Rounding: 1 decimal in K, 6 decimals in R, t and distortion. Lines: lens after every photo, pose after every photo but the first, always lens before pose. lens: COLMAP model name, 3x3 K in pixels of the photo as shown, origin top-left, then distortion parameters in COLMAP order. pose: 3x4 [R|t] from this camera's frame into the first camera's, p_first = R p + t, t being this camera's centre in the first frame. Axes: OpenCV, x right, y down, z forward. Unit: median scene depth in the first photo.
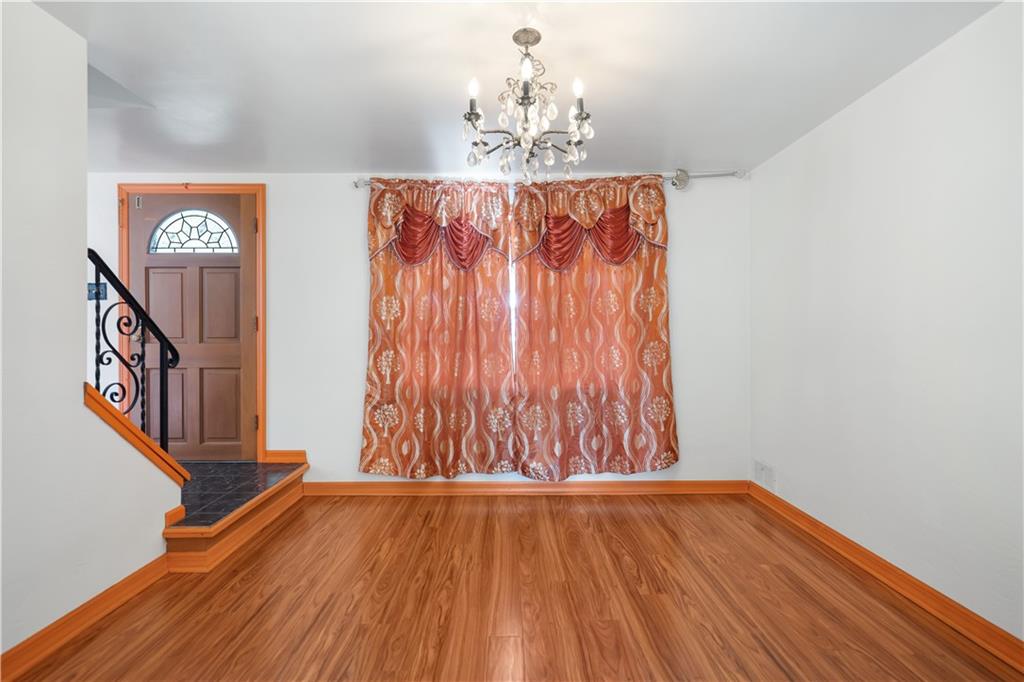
lens RADIAL K [[464.5, 0, 507.8], [0, 464.5, 336.2], [0, 0, 1]] dist [-0.002161, -0.000089]
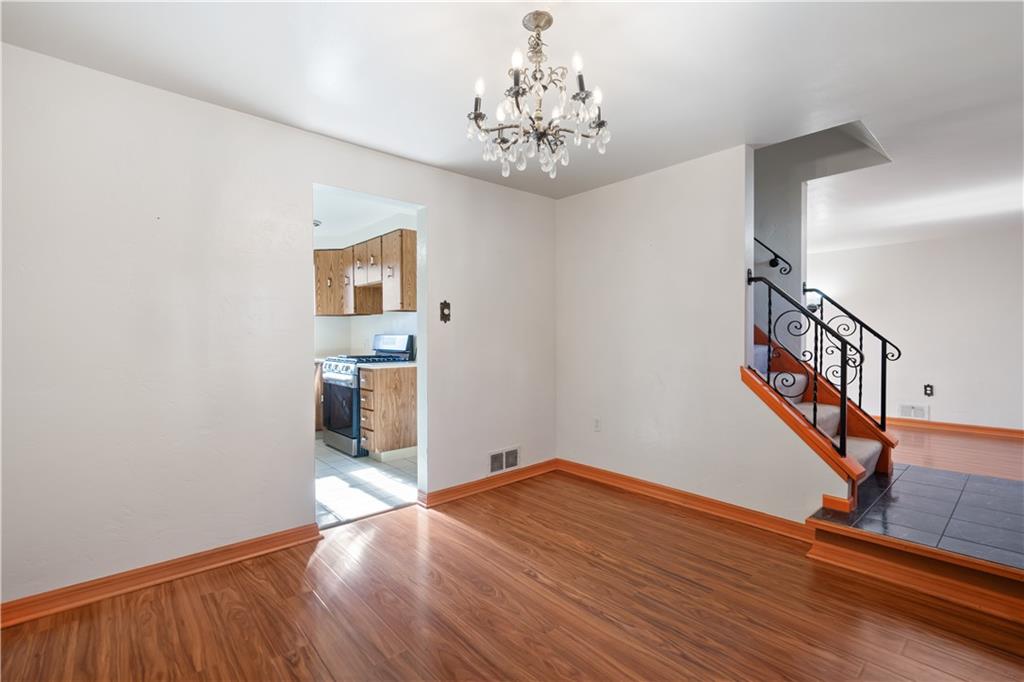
lens RADIAL K [[464.5, 0, 507.8], [0, 464.5, 336.2], [0, 0, 1]] dist [-0.002161, -0.000089]
pose [[-0.752319, 0.002214, -0.658796, 0.772616], [-0.000959, 0.999990, 0.004456, -0.008712], [0.658799, 0.003984, -0.752309, 1.796554]]
